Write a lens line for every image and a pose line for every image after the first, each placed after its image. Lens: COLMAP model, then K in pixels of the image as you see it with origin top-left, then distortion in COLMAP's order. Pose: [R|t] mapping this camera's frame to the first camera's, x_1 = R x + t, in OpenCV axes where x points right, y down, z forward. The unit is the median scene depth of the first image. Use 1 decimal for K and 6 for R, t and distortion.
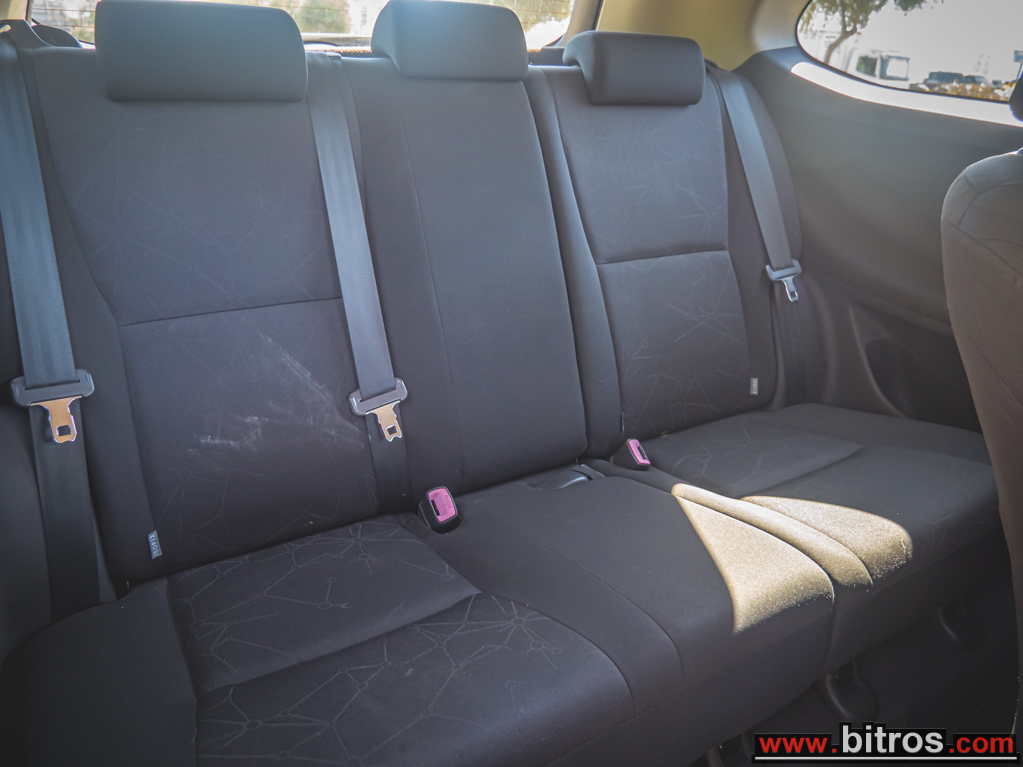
lens RADIAL K [[741.3, 0, 508.0], [0, 741.3, 380.9], [0, 0, 1]] dist [-0.054924, 0.024408]
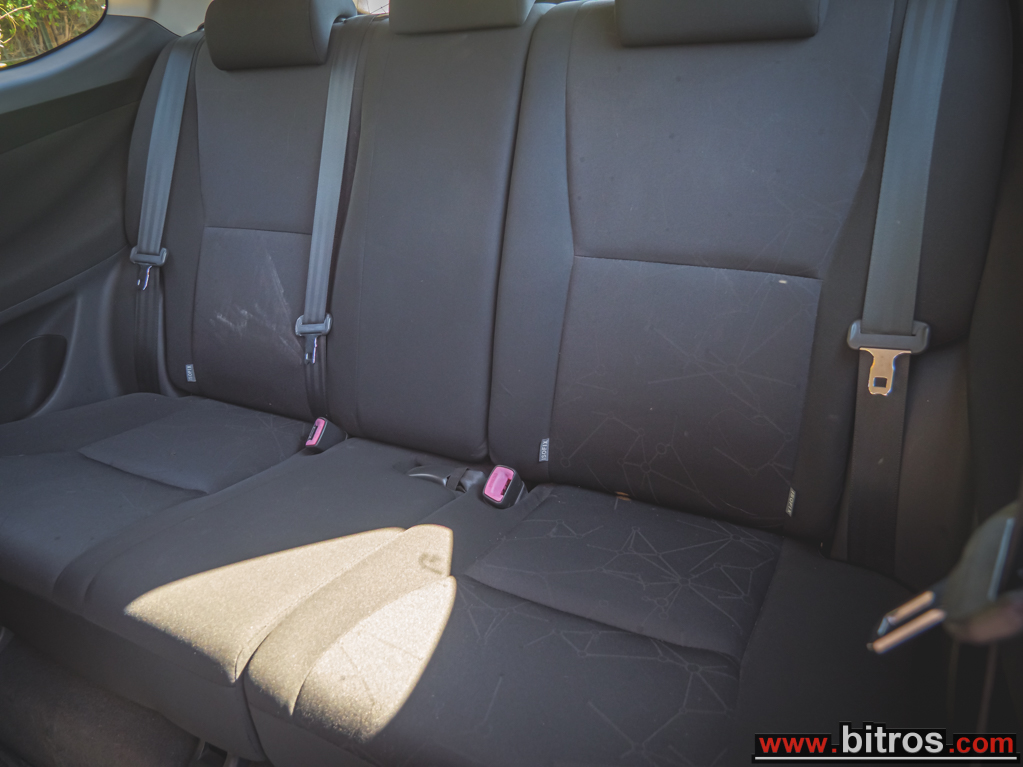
lens RADIAL K [[741.3, 0, 508.7], [0, 741.3, 388.1], [0, 0, 1]] dist [-0.054924, 0.024408]
pose [[0.499909, 0.337075, -0.797792, 0.971180], [-0.244348, 0.938626, 0.243466, -0.252331], [0.830894, 0.073227, 0.551591, 0.644719]]
